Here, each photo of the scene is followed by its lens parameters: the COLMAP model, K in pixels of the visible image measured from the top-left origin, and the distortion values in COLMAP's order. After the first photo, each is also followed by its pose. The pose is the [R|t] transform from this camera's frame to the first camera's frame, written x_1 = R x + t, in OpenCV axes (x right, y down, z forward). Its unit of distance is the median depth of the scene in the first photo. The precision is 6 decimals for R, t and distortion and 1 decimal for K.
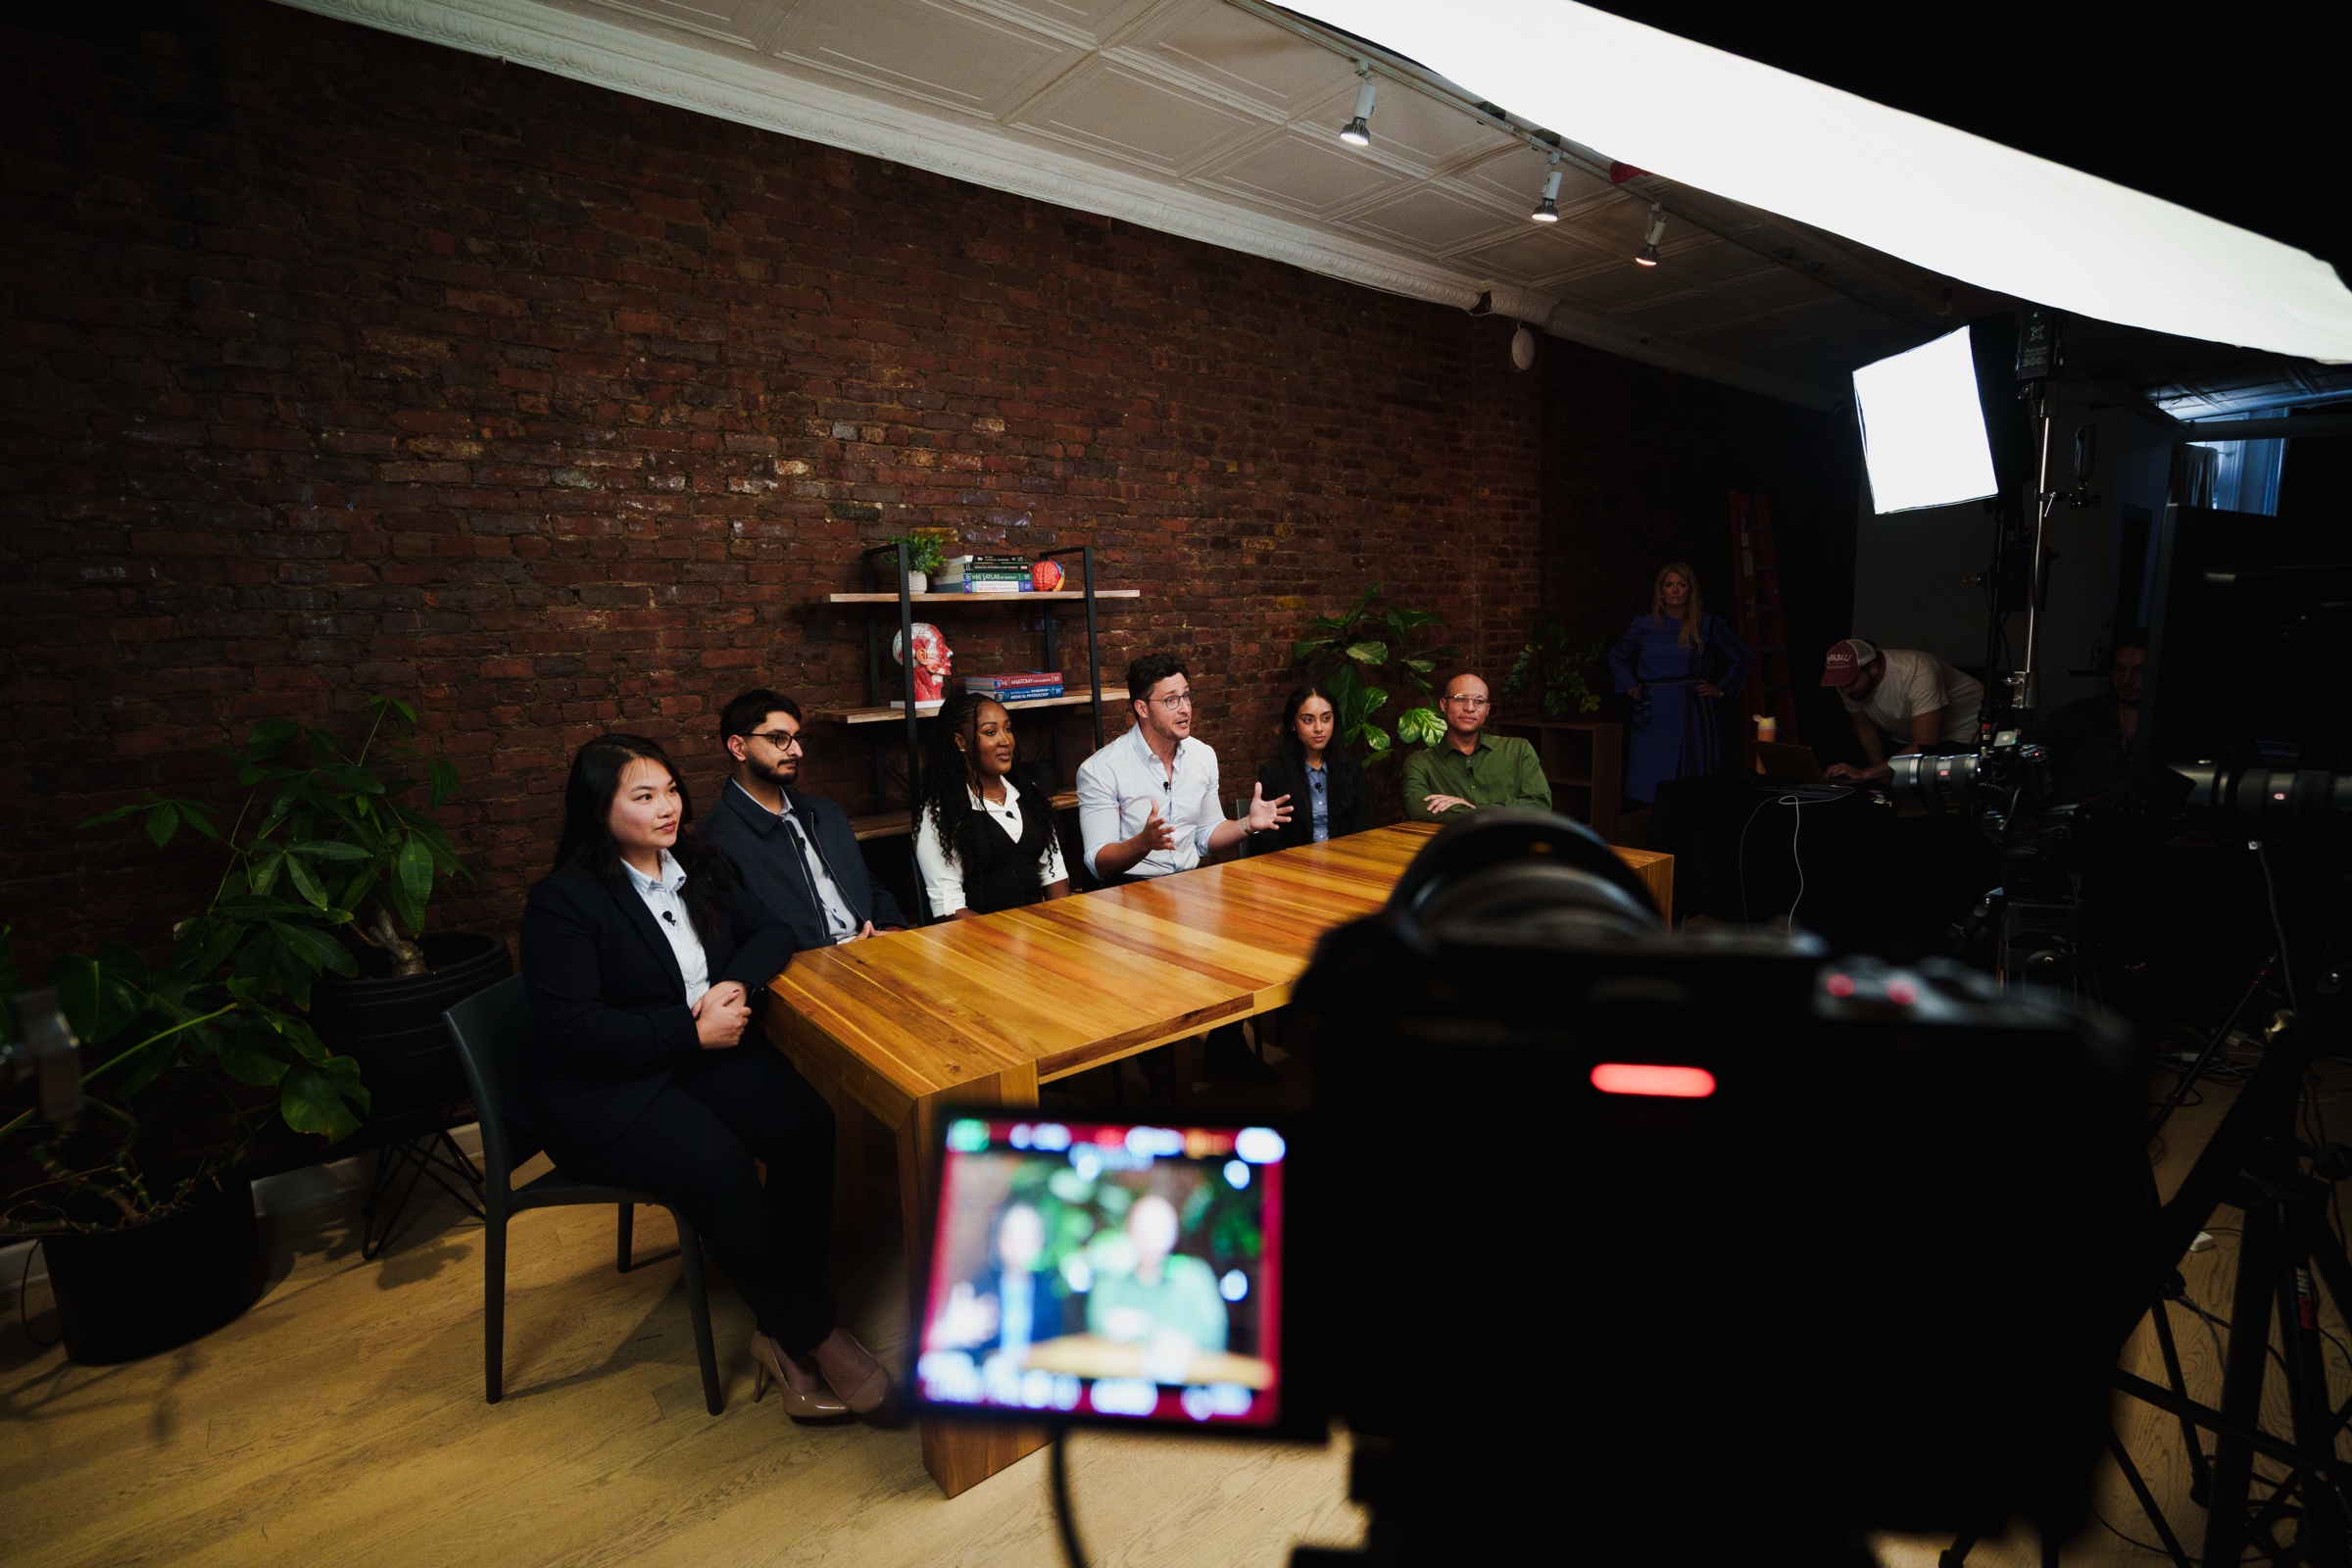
lens RADIAL K [[1071.0, 0, 1179.3], [0, 1071.0, 786.6], [0, 0, 1]] dist [-0.048772, 0.020933]
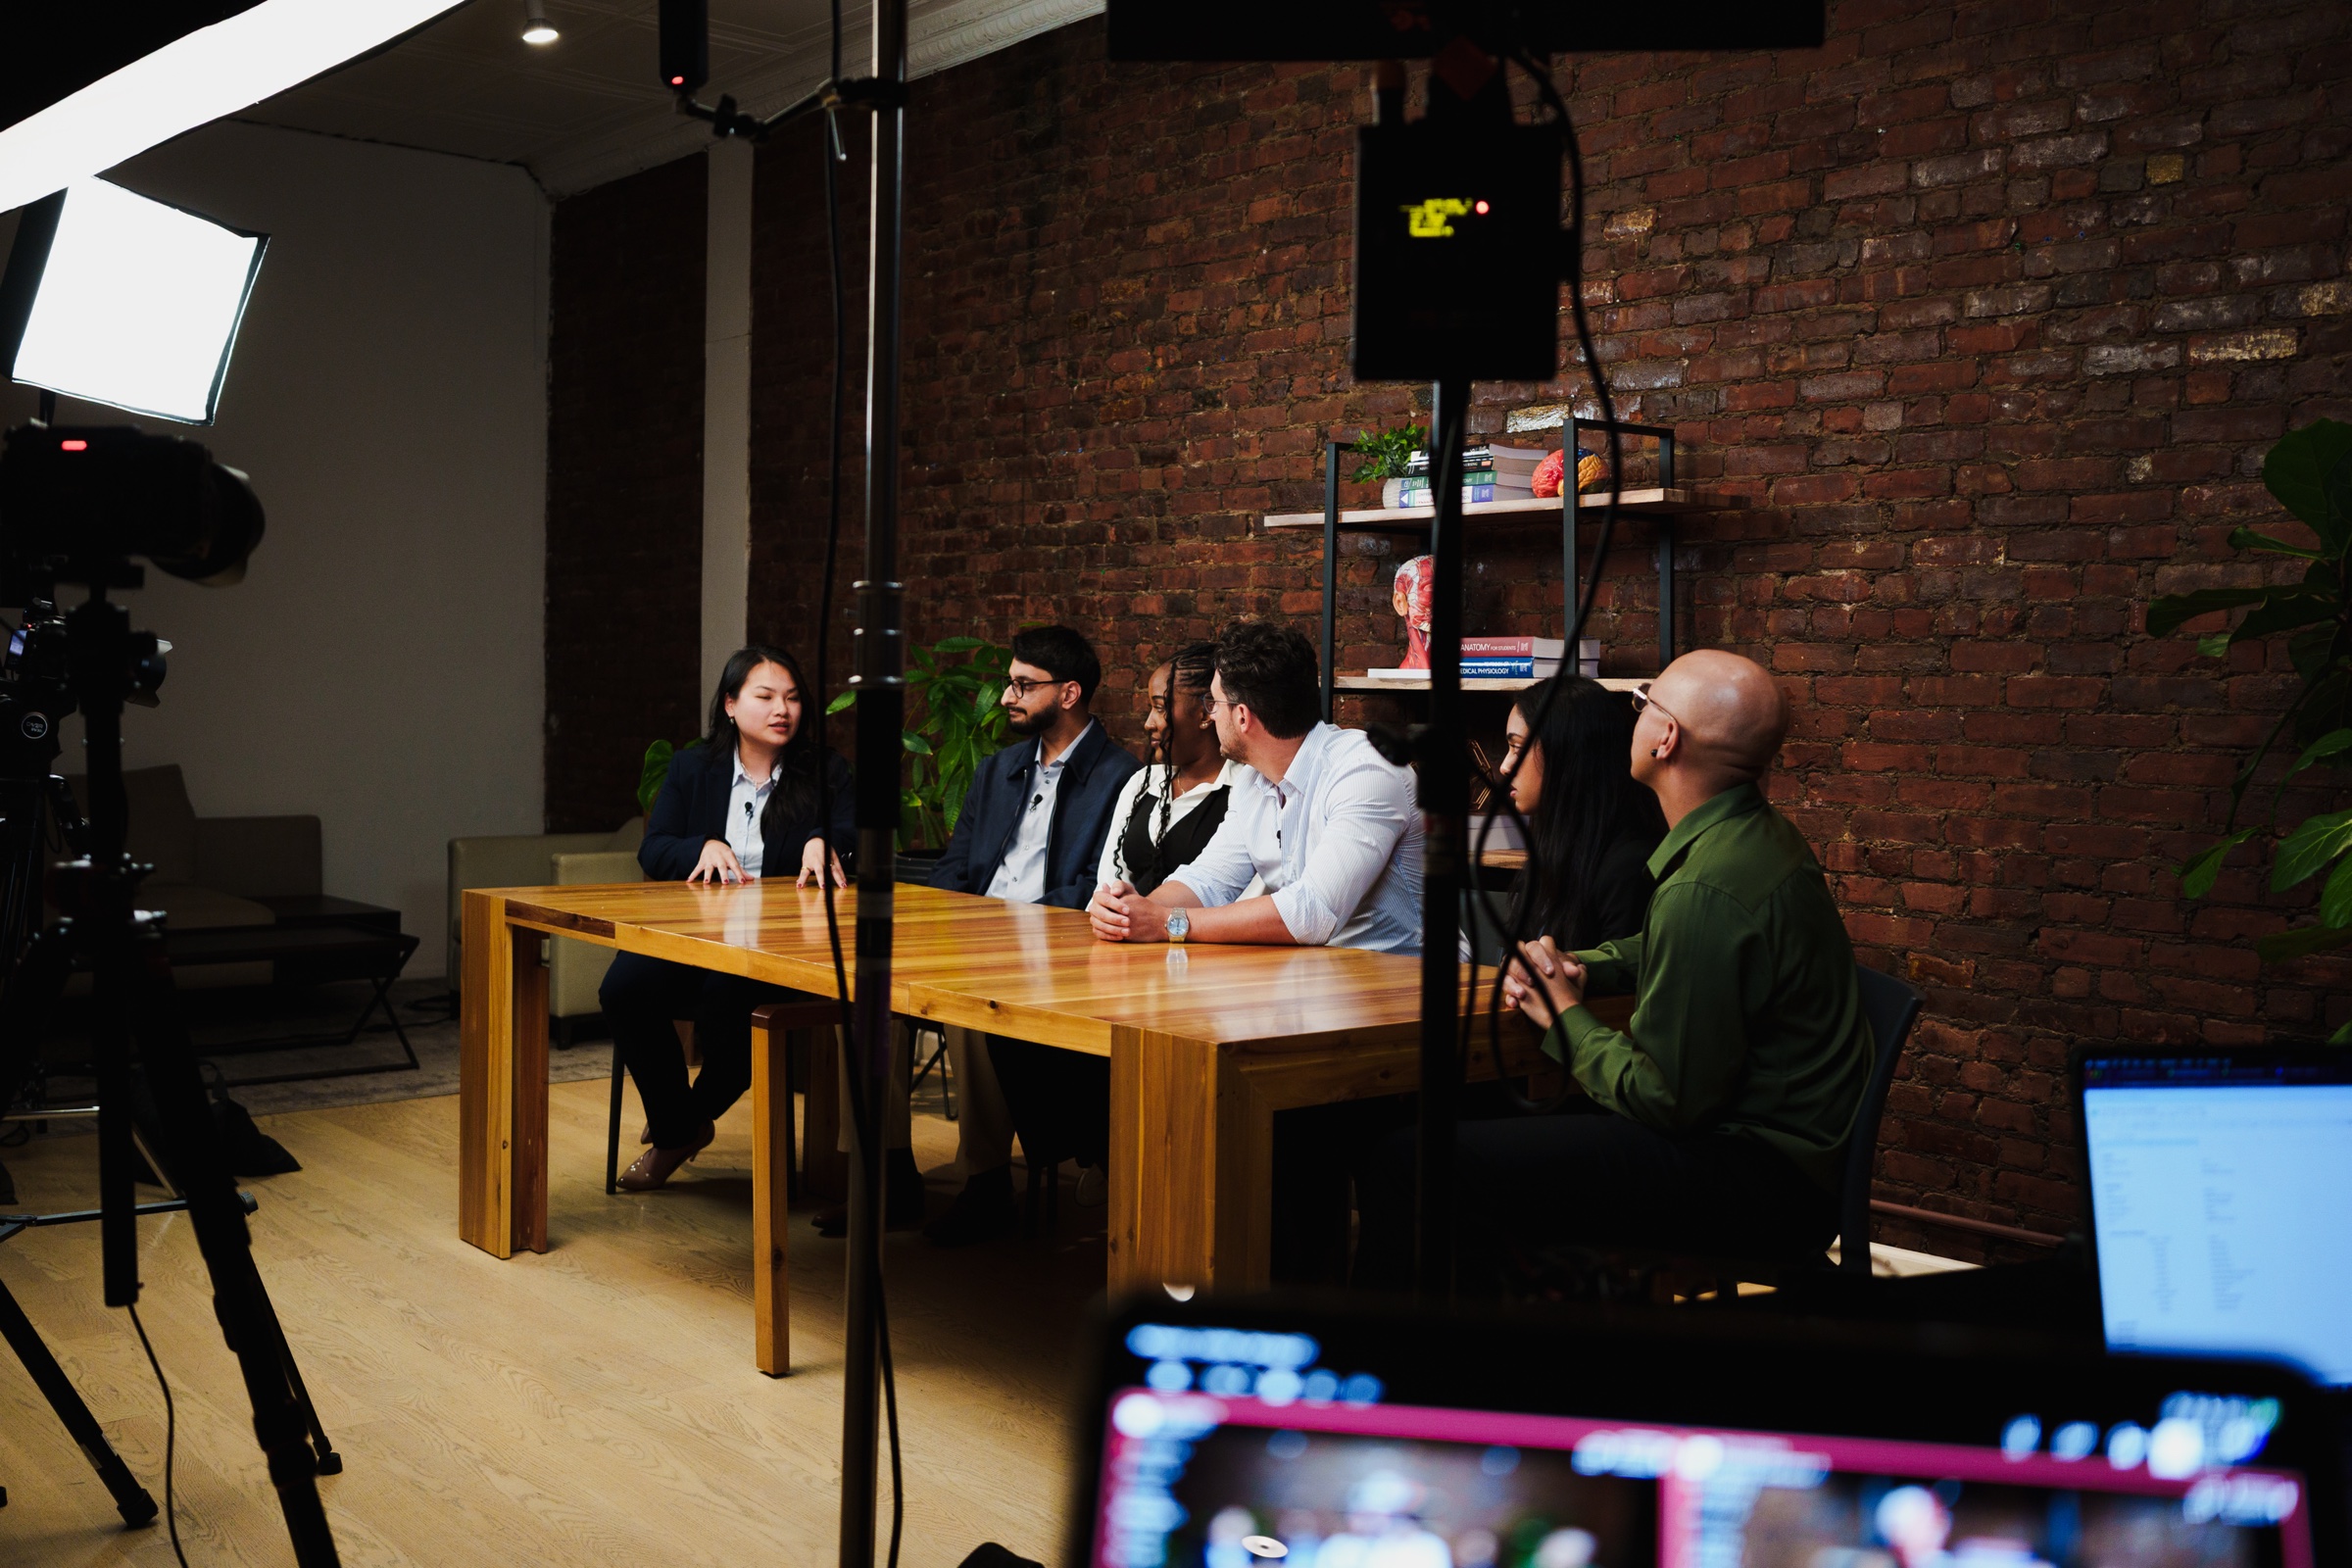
lens RADIAL K [[2257.5, 0, 1199.5], [0, 2257.5, 816.6], [0, 0, 1]] dist [-0.004947, 0.000000]
pose [[0.020910, 0.089904, -0.995731, 1.302899], [-0.171033, 0.981589, 0.085036, -0.096000], [0.985043, 0.168525, 0.035902, 0.916617]]
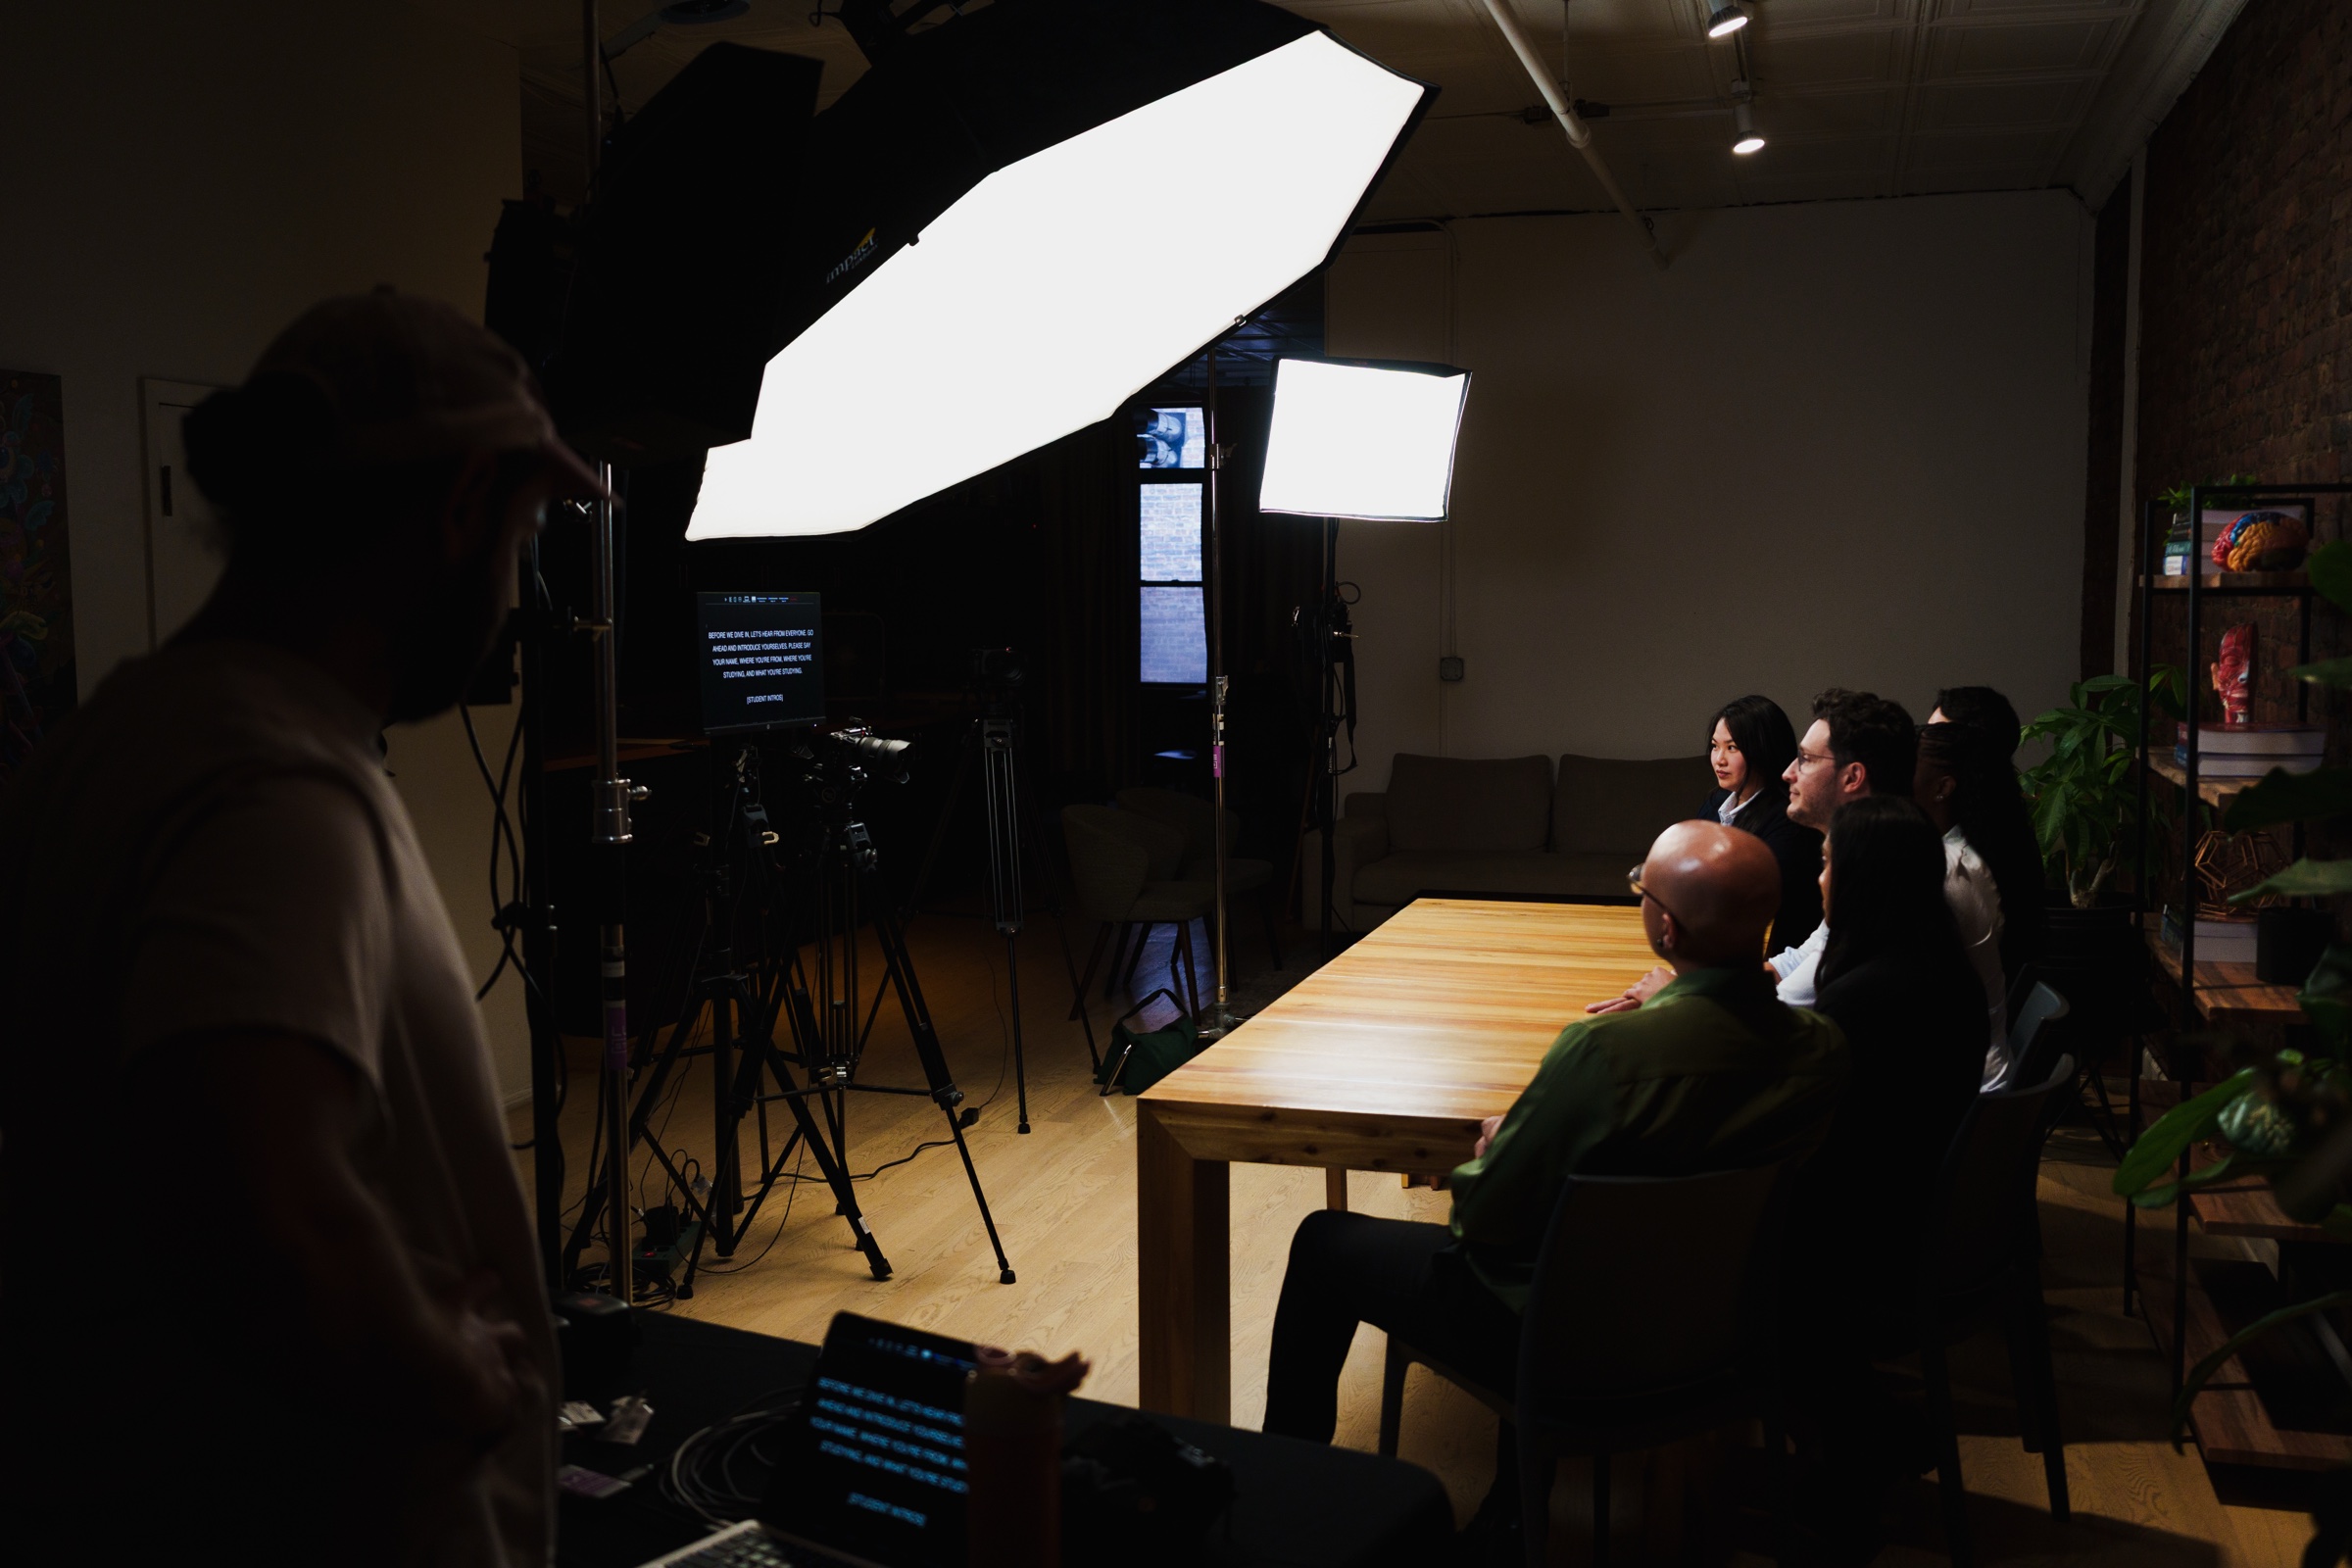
lens RADIAL K [[2257.5, 0, 1196.3], [0, 2257.5, 780.4], [0, 0, 1]] dist [-0.004947, 0.000000]
pose [[-0.819243, 0.082410, -0.567494, 1.052174], [-0.057110, 0.972975, 0.223738, -0.341848], [0.570595, 0.215706, -0.792396, 1.844689]]
